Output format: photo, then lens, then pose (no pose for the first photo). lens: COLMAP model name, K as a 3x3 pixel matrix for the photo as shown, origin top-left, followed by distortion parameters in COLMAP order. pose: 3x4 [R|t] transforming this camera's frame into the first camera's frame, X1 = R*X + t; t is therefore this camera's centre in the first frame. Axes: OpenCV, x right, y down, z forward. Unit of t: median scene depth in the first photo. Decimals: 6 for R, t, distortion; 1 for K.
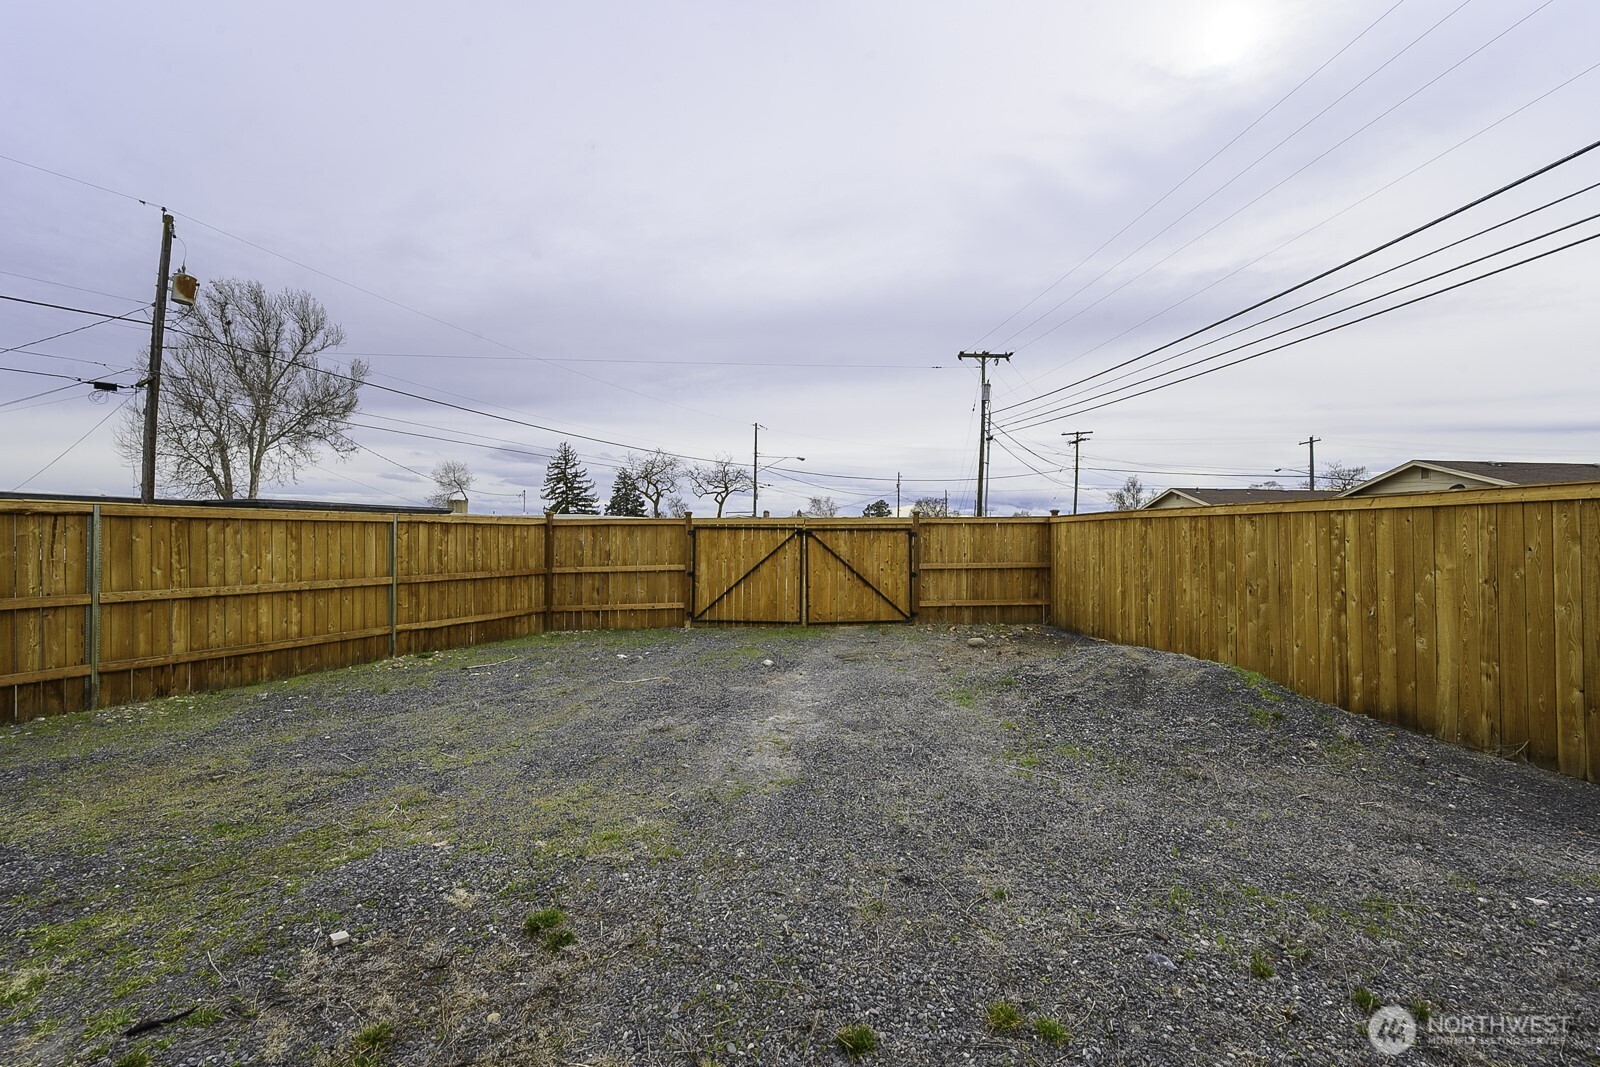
lens RADIAL K [[652.8, 0, 795.0], [0, 652.8, 537.3], [0, 0, 1]] dist [-0.001655, 0.000709]
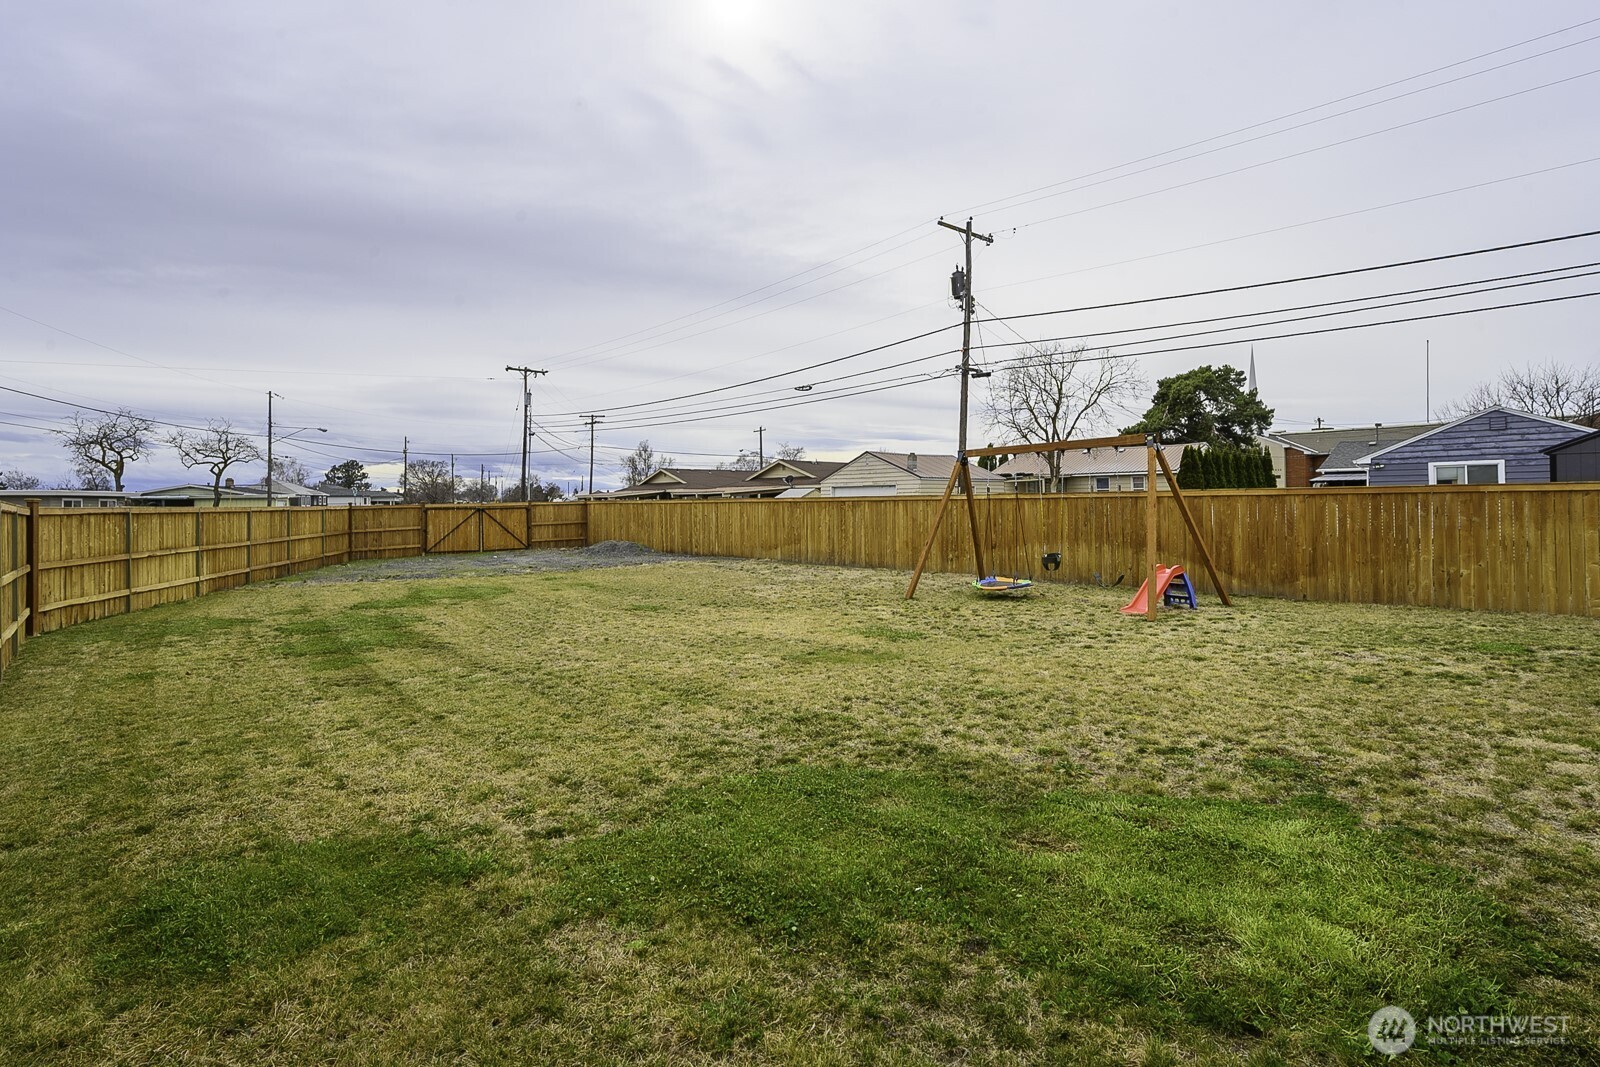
lens RADIAL K [[803.1, 0, 800.8], [0, 803.1, 486.0], [0, 0, 1]] dist [0.012832, -0.000368]
pose [[0.786836, -0.000333, 0.617162, -0.175448], [0.014358, 0.999739, -0.017766, -0.005303], [-0.616995, 0.022840, 0.786636, -0.391003]]
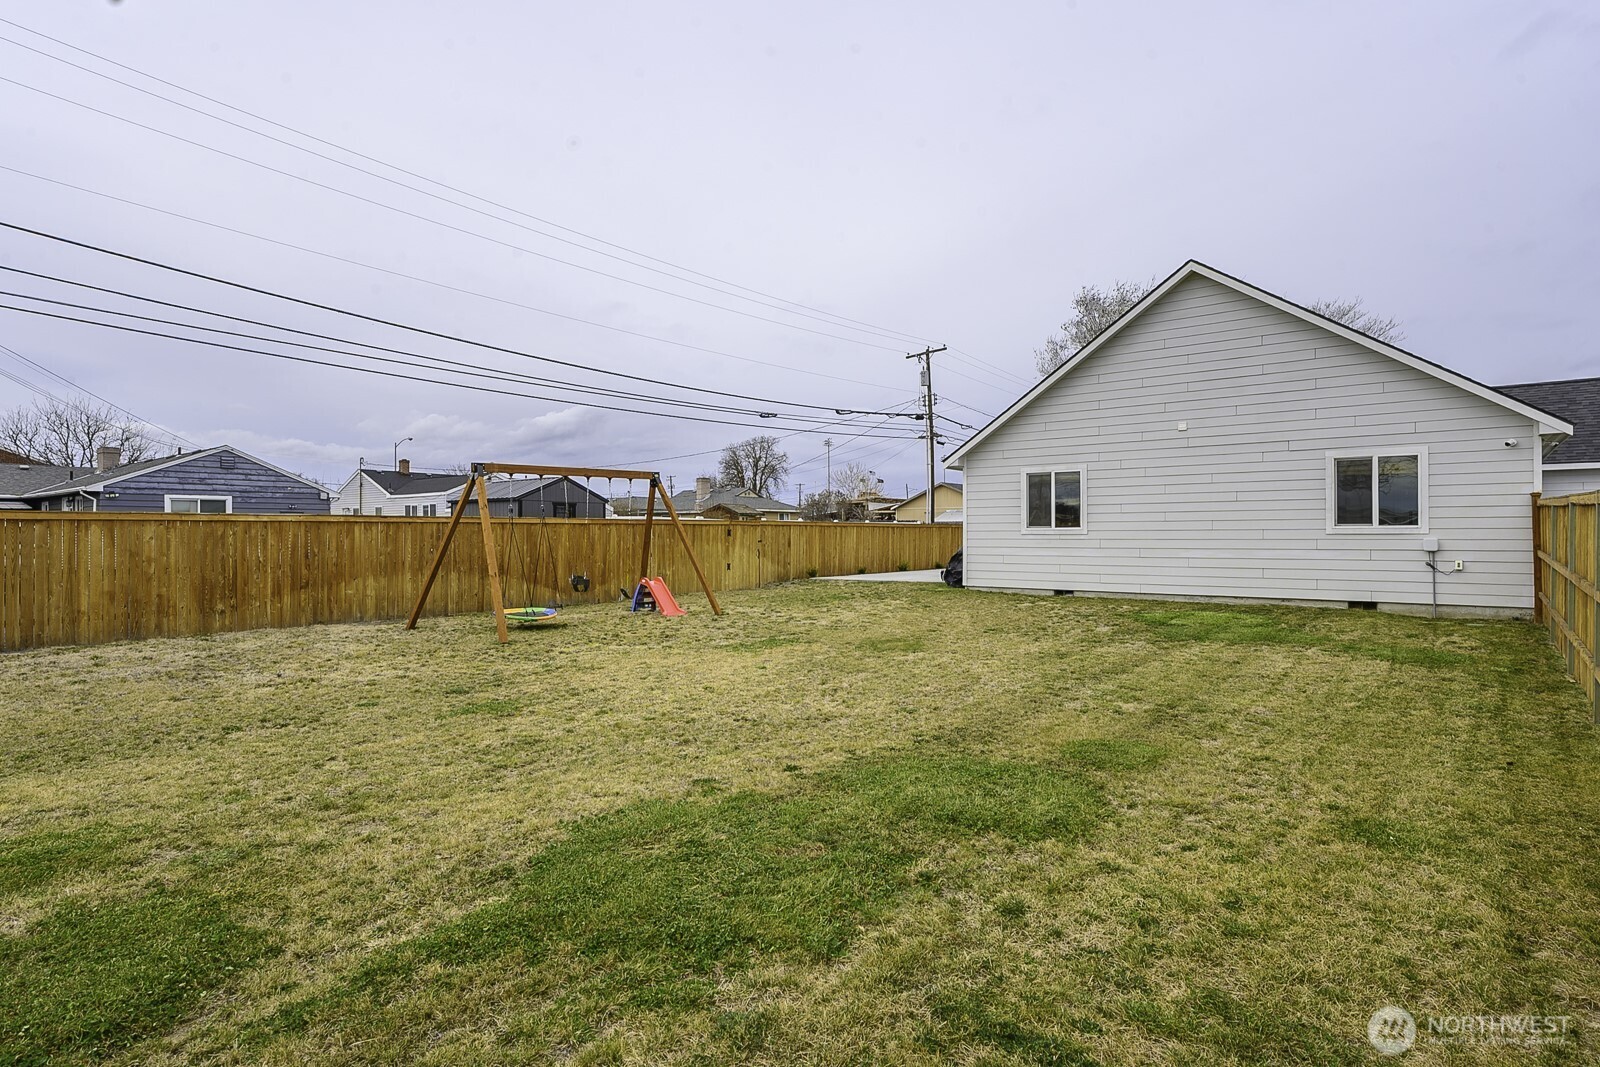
lens RADIAL K [[835.7, 0, 798.8], [0, 835.7, 527.8], [0, 0, 1]] dist [-0.003049, -0.000203]
pose [[-0.737960, -0.001493, 0.674843, -0.194114], [-0.003205, 0.999994, -0.001292, -0.002829], [-0.674837, -0.003116, -0.737960, -0.064401]]
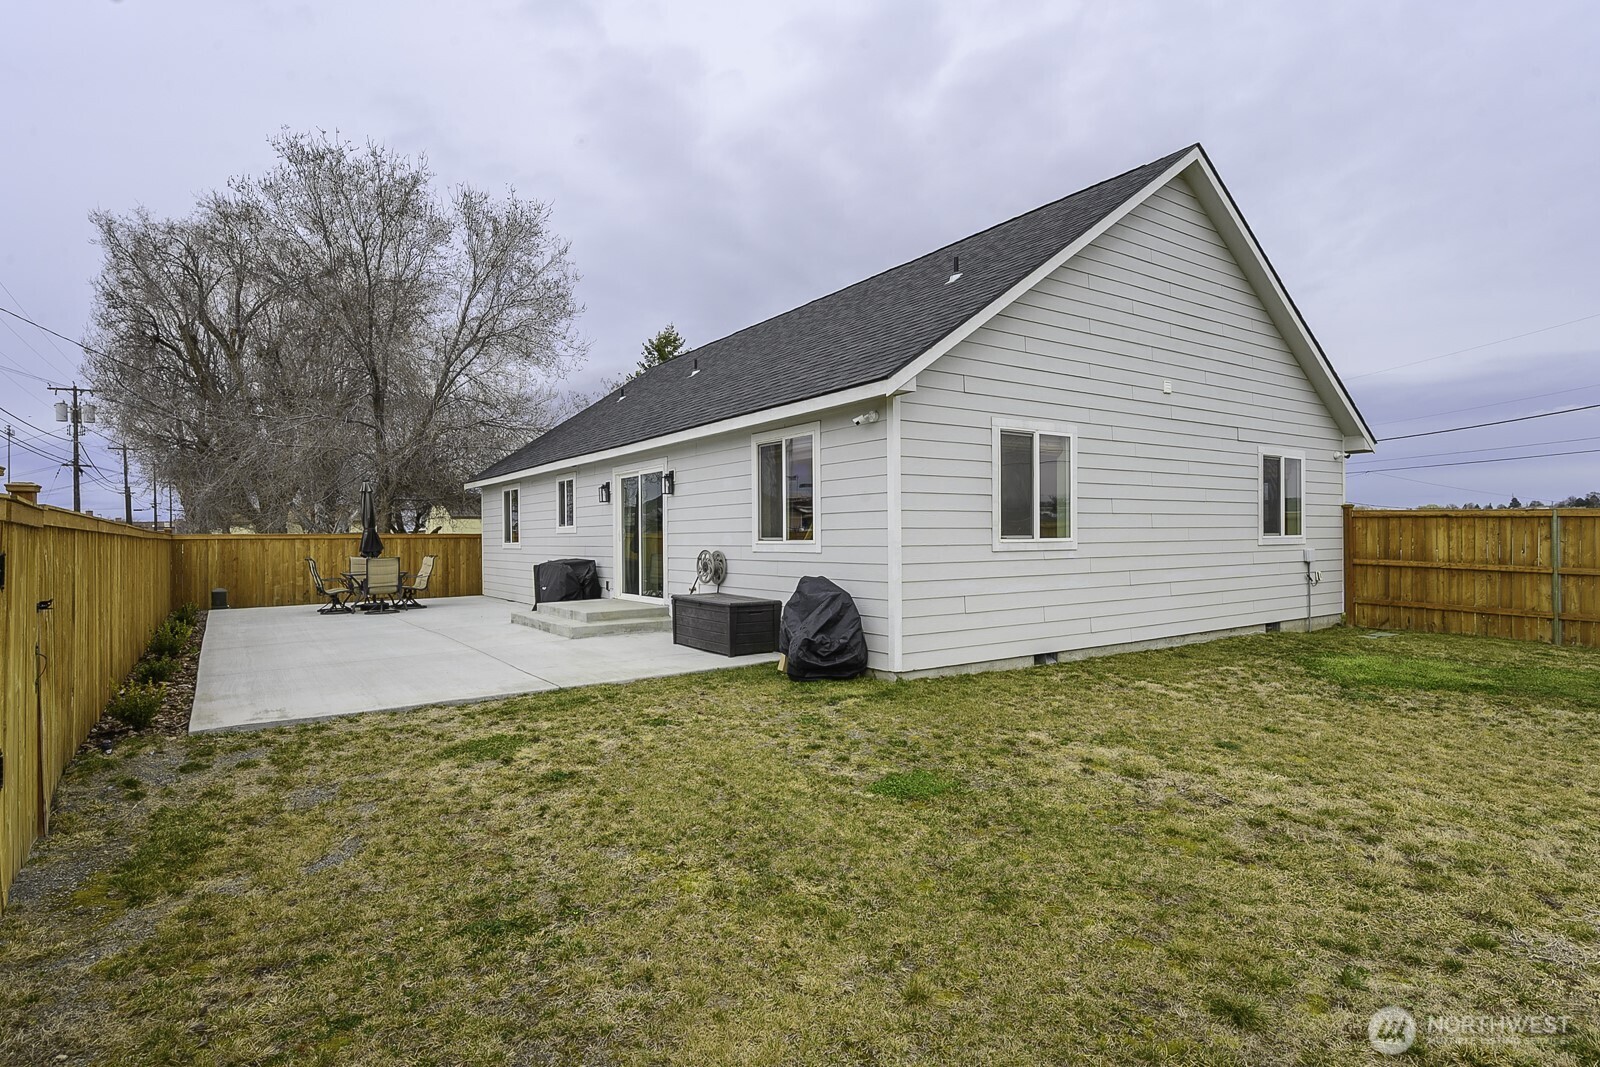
lens RADIAL K [[835.7, 0, 801.5], [0, 835.7, 544.6], [0, 0, 1]] dist [-0.003049, -0.000203]
pose [[-0.859916, 0.004099, -0.510419, 0.109396], [0.002532, 0.999990, 0.003764, -0.003099], [0.510429, 0.001944, -0.859918, -0.266202]]
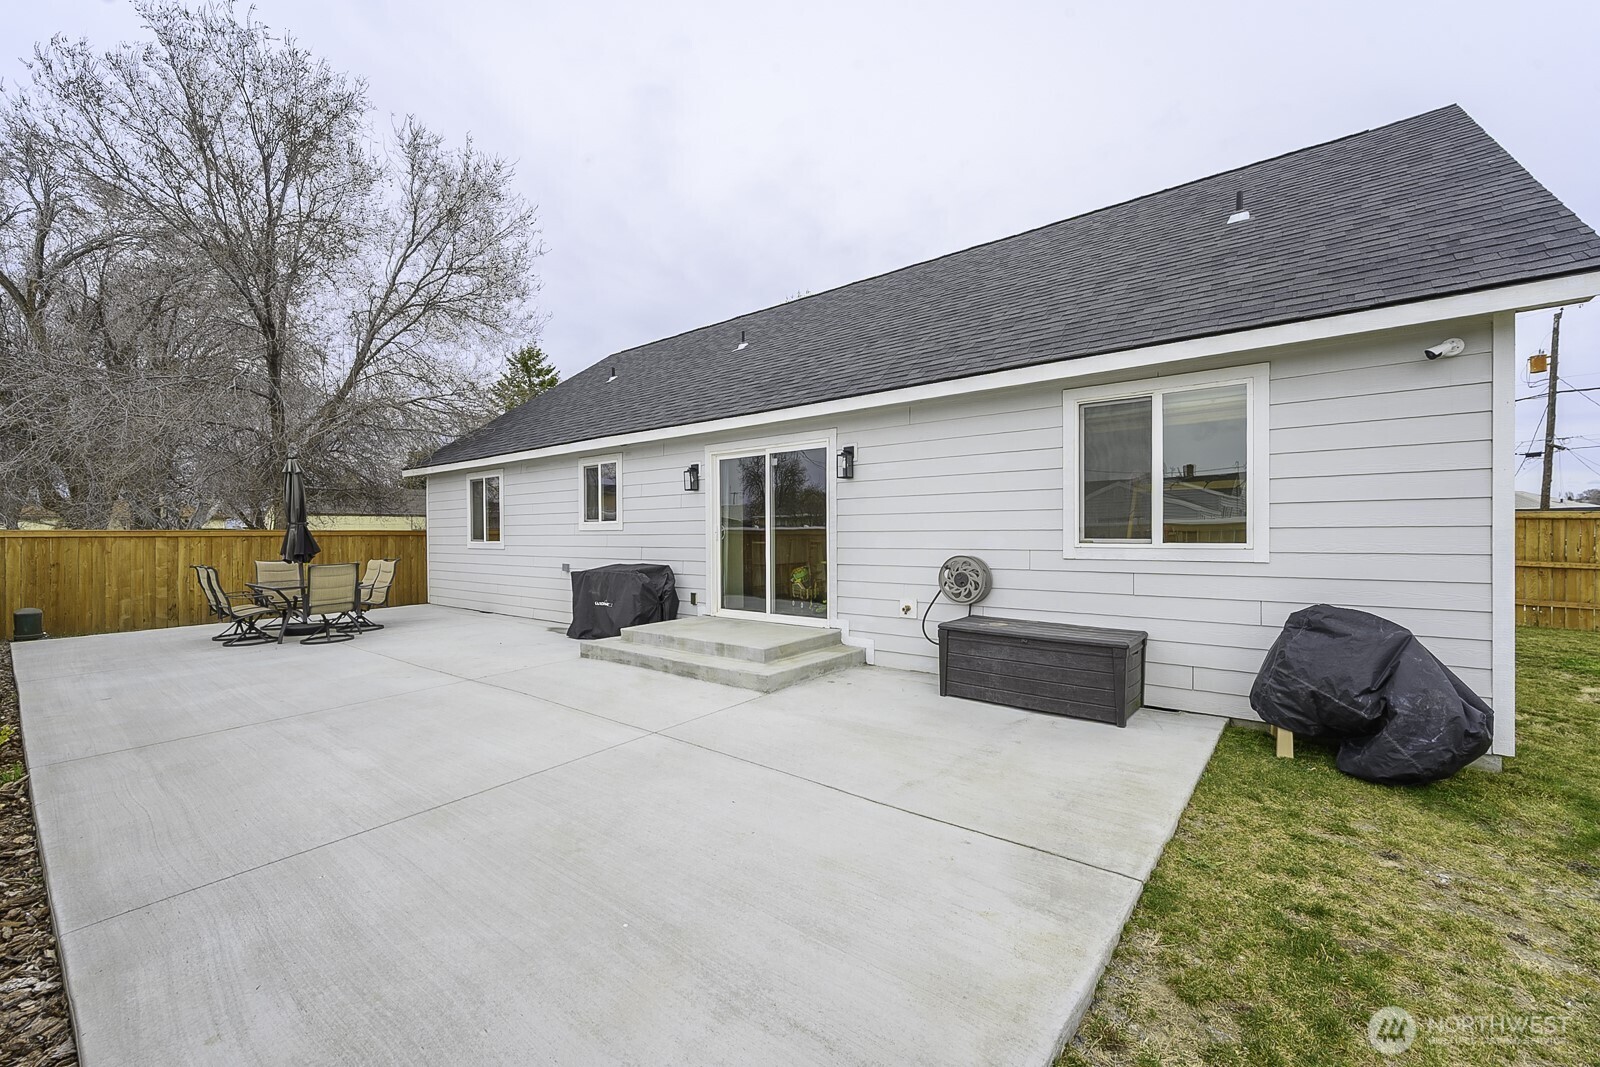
lens RADIAL K [[652.8, 0, 795.3], [0, 652.8, 527.3], [0, 0, 1]] dist [-0.001655, 0.000709]
pose [[-0.684291, -0.008762, -0.729156, 0.128048], [0.002311, 0.999897, -0.014184, -0.004478], [0.729205, -0.011391, -0.684200, -0.408722]]
